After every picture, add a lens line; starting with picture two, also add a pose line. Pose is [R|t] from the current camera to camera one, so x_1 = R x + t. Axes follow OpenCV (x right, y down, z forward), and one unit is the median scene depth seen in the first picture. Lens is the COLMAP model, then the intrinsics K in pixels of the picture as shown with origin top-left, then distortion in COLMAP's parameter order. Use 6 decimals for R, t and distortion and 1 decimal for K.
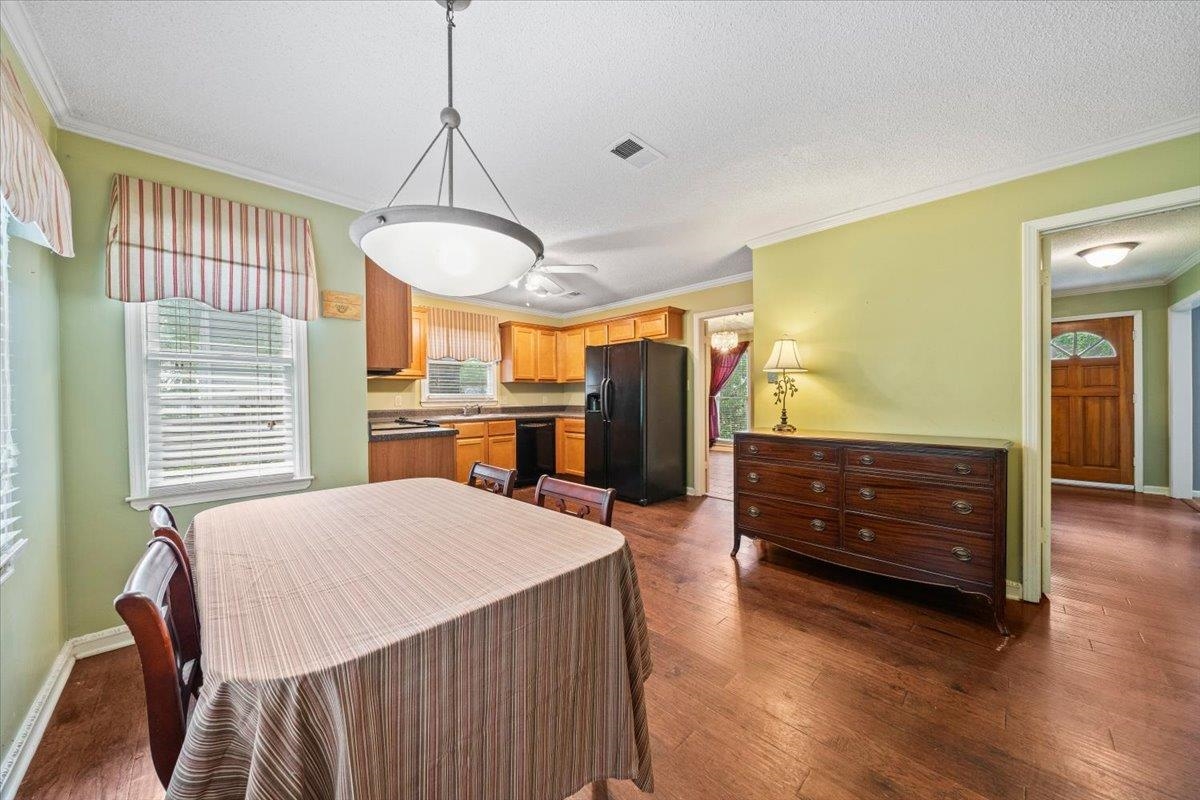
lens RADIAL K [[411.5, 0, 592.0], [0, 411.5, 400.9], [0, 0, 1]] dist [0.003229, 0.000075]
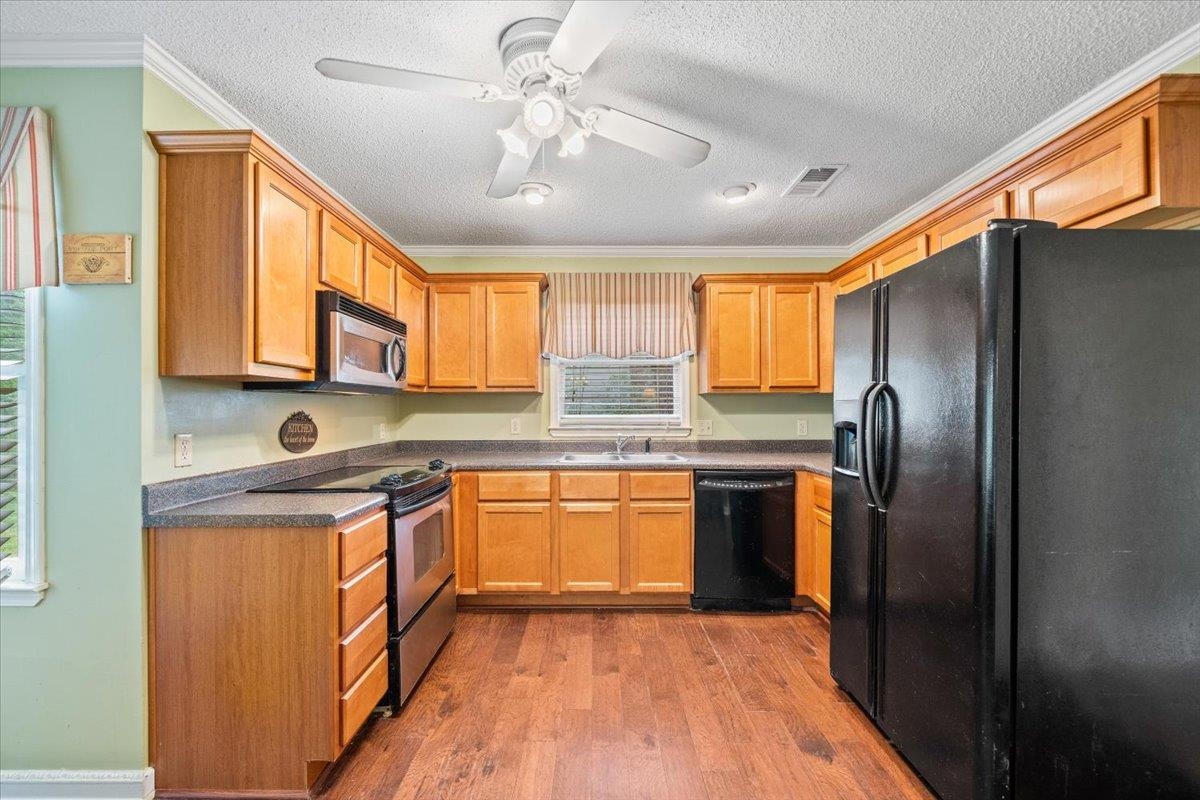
lens RADIAL K [[476.4, 0, 595.0], [0, 476.4, 404.6], [0, 0, 1]] dist [-0.008666, 0.000072]
pose [[0.717060, 0.001019, -0.697010, 0.133478], [-0.012395, 0.999859, -0.011290, -0.026695], [0.696901, 0.016735, 0.716972, 0.546537]]
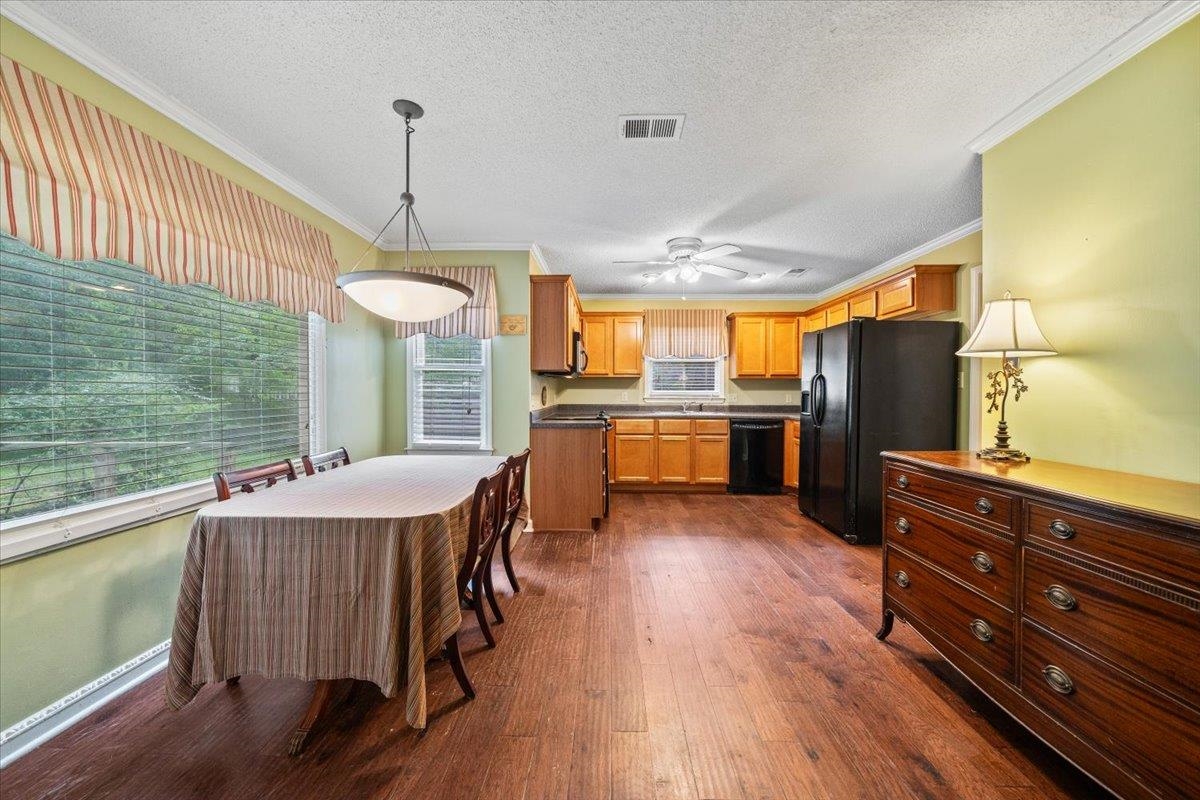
lens RADIAL K [[431.8, 0, 596.5], [0, 431.8, 397.3], [0, 0, 1]] dist [-0.003224, -0.000066]
pose [[0.697891, 0.018039, -0.715977, 0.320688], [-0.018817, 0.999799, 0.006849, -0.004845], [0.715957, 0.008693, 0.698091, 0.115567]]
